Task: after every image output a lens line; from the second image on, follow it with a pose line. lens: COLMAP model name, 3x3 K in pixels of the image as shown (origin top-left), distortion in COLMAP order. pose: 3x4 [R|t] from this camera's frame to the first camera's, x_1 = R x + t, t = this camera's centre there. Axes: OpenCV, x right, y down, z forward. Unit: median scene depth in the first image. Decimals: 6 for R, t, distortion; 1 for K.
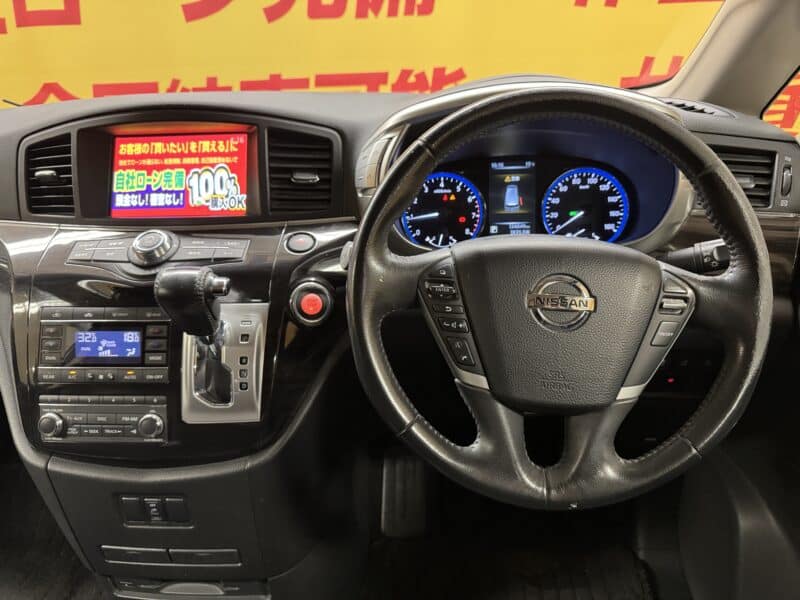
lens RADIAL K [[571.3, 0, 400.0], [0, 571.3, 300.0], [0, 0, 1]] dist [0.067566, -0.131336]
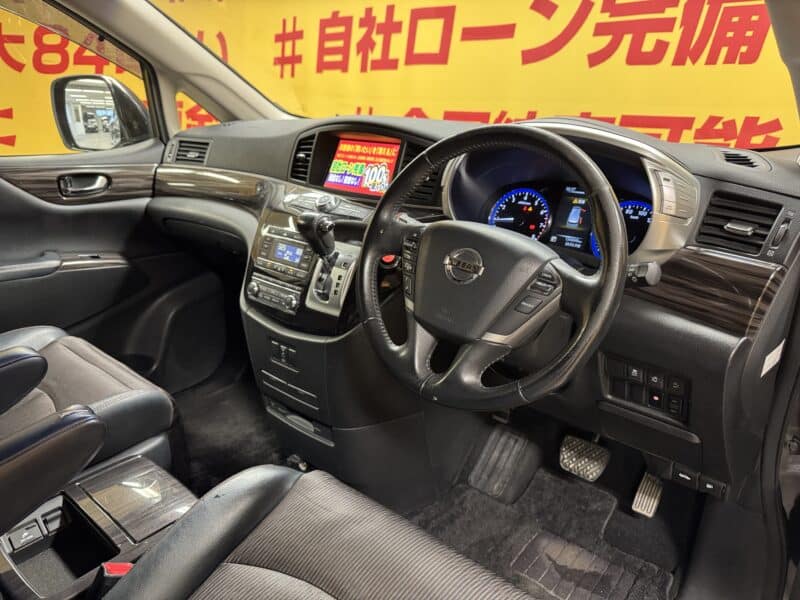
lens RADIAL K [[559.2, 0, 402.1], [0, 559.2, 298.1], [0, 0, 1]] dist [0.039871, -0.063701]
pose [[0.798055, 0.242517, -0.551628, 0.650518], [-0.271243, 0.962027, 0.030530, 0.055654], [0.538085, 0.125261, 0.833531, -0.186161]]
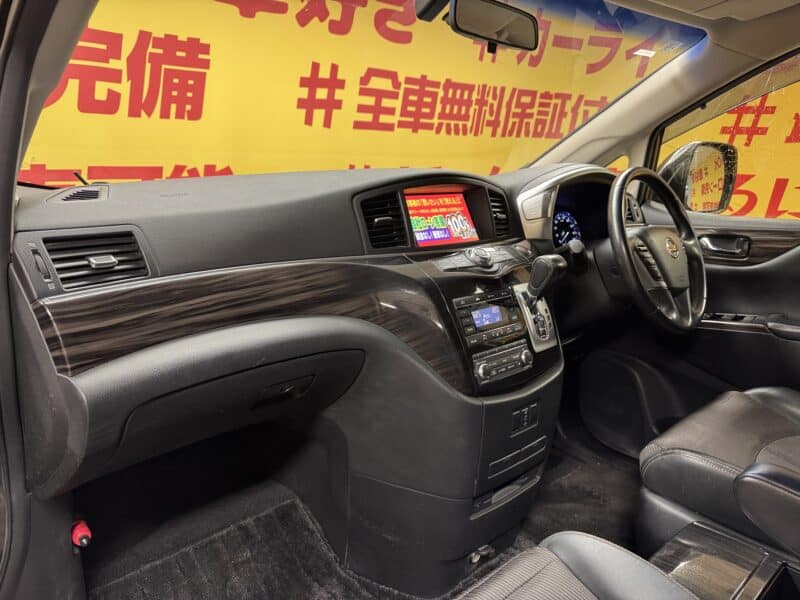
lens RADIAL K [[567.1, 0, 400.4], [0, 567.1, 289.4], [0, 0, 1]] dist [0.024892, -0.004117]
pose [[0.721103, -0.111891, 0.683733, -1.534224], [0.237028, 0.967164, -0.091709, 0.080523], [-0.651021, 0.228196, 0.723947, 0.013175]]
